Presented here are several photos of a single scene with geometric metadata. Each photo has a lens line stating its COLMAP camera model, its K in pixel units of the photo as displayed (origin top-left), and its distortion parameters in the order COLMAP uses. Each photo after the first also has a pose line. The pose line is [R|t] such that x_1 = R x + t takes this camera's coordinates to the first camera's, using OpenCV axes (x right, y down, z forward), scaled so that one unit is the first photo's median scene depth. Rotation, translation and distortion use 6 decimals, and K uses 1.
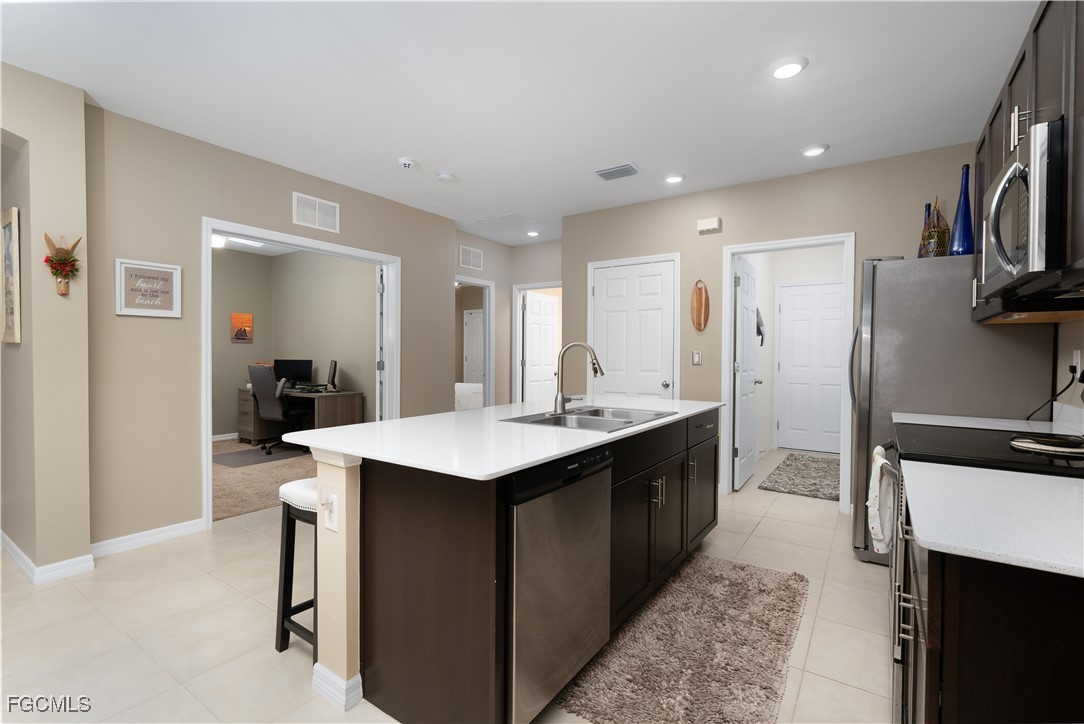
lens RADIAL K [[501.9, 0, 540.5], [0, 501.9, 359.1], [0, 0, 1]] dist [-0.001412, -0.001860]
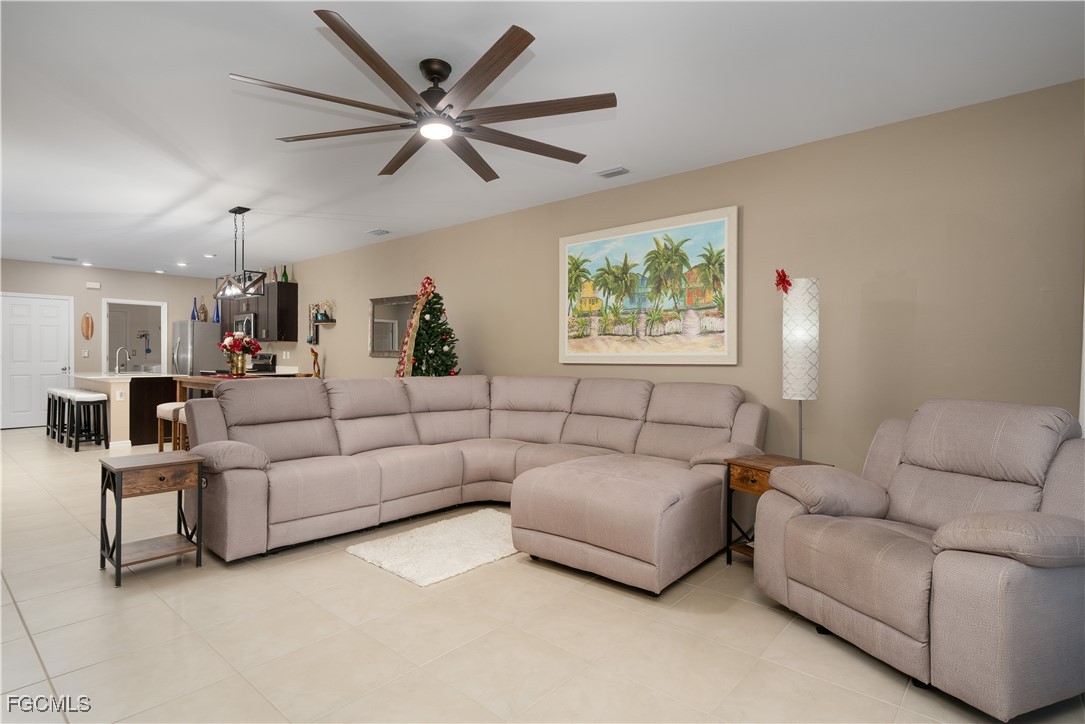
lens RADIAL K [[558.9, 0, 545.4], [0, 558.9, 359.6], [0, 0, 1]] dist [0.000818, 0.001713]
pose [[0.121761, -0.016022, 0.992430, -1.595046], [0.003039, 0.999871, 0.015769, -0.008228], [-0.992555, 0.001096, 0.121794, -0.997671]]
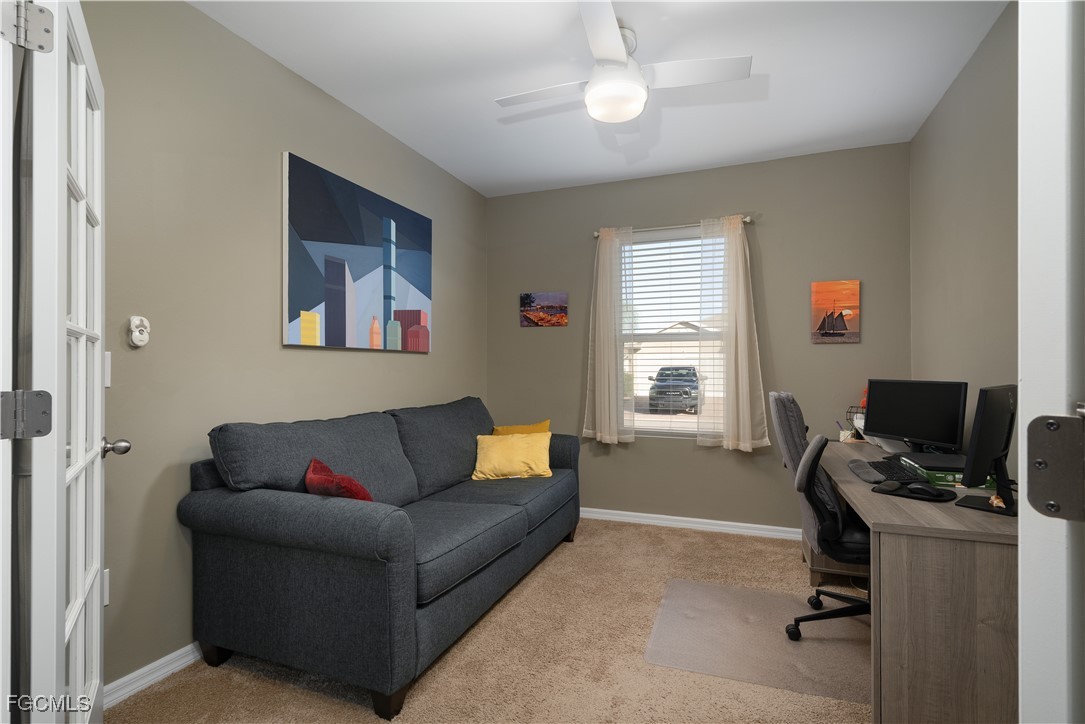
lens RADIAL K [[517.3, 0, 543.3], [0, 517.3, 365.2], [0, 0, 1]] dist [-0.004389, 0.000089]
pose [[0.220360, -0.011069, -0.975356, -0.277162], [-0.004318, 0.999915, -0.012323, -0.005668], [0.975409, 0.006927, 0.220293, 0.983166]]
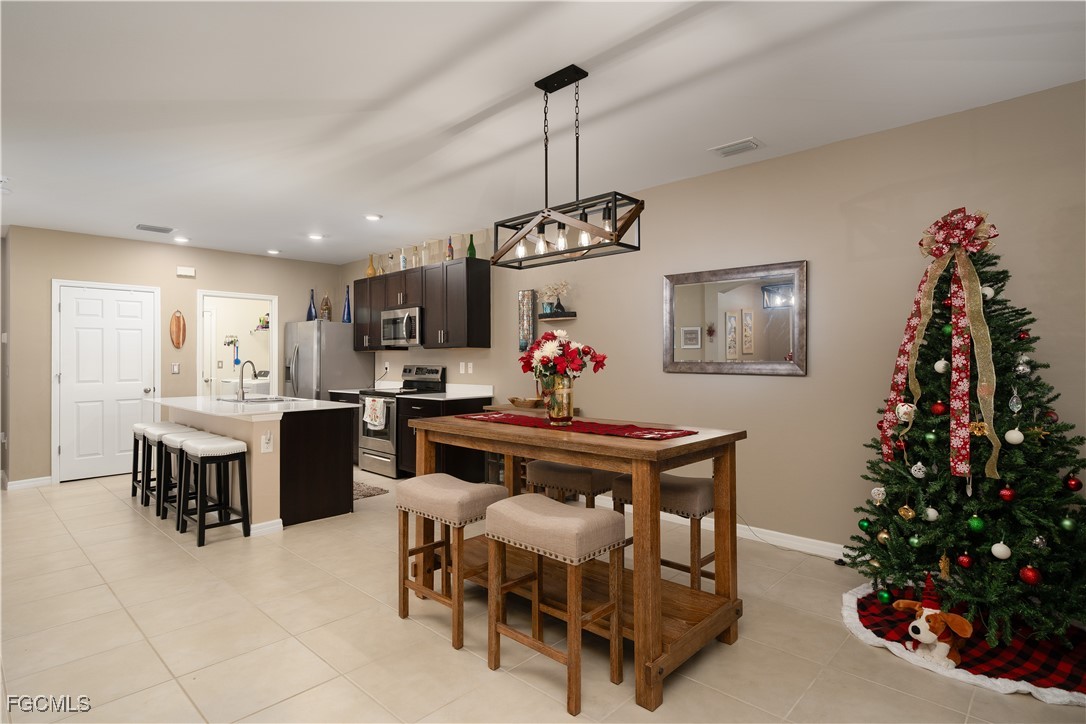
lens RADIAL K [[559.4, 0, 542.6], [0, 559.4, 354.0], [0, 0, 1]] dist [0.000818, 0.001713]
pose [[0.162100, -0.002329, 0.986772, -1.013735], [0.013373, 0.999911, 0.000163, -0.027938], [-0.986684, 0.013169, 0.162117, -0.213953]]
